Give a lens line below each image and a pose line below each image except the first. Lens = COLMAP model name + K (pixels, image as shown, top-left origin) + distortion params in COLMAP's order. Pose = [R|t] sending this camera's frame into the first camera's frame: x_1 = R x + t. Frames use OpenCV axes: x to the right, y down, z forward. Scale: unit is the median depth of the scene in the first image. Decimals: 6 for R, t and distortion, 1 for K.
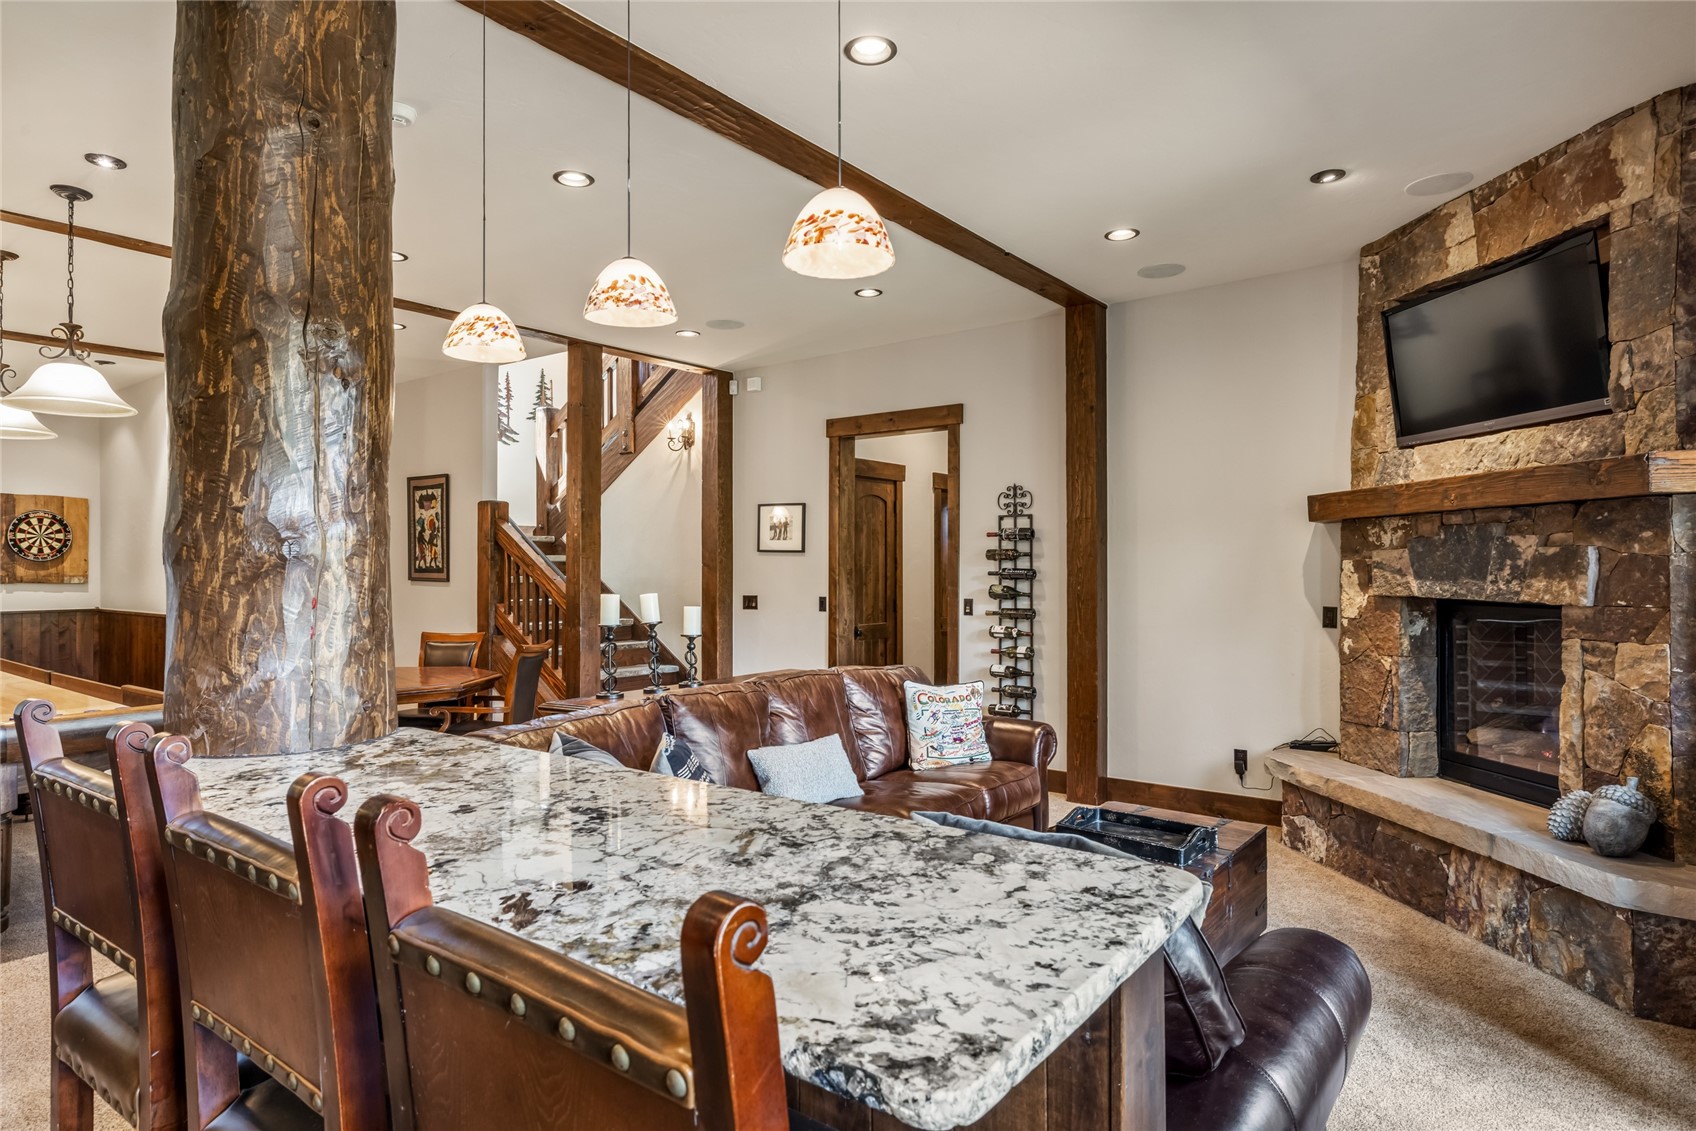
lens RADIAL K [[938.9, 0, 847.4], [0, 938.9, 565.0], [0, 0, 1]] dist [-0.001969, 0.000228]
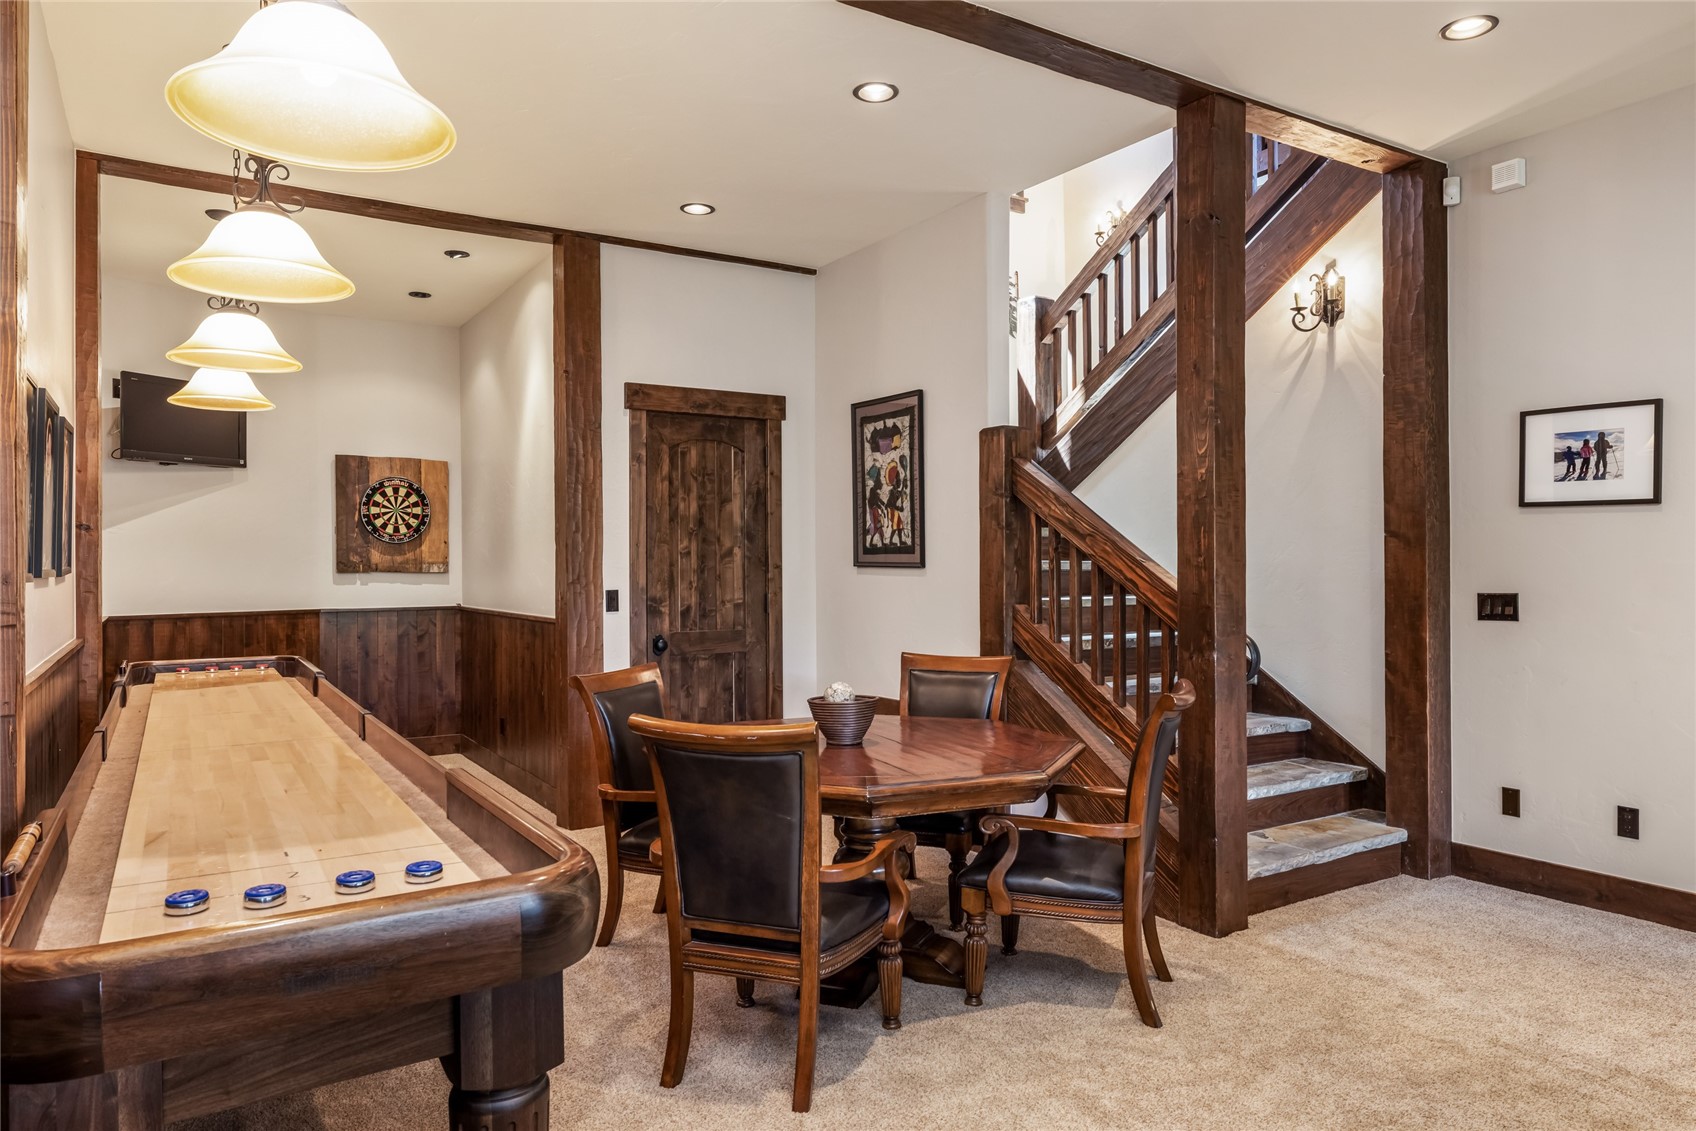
lens RADIAL K [[1080.4, 0, 848.0], [0, 1080.4, 567.4], [0, 0, 1]] dist [0.001717, 0.000237]
pose [[0.938353, -0.002510, -0.345669, -0.218226], [0.004914, 0.999969, 0.006078, 0.012528], [0.345643, -0.007402, 0.938337, 0.311682]]
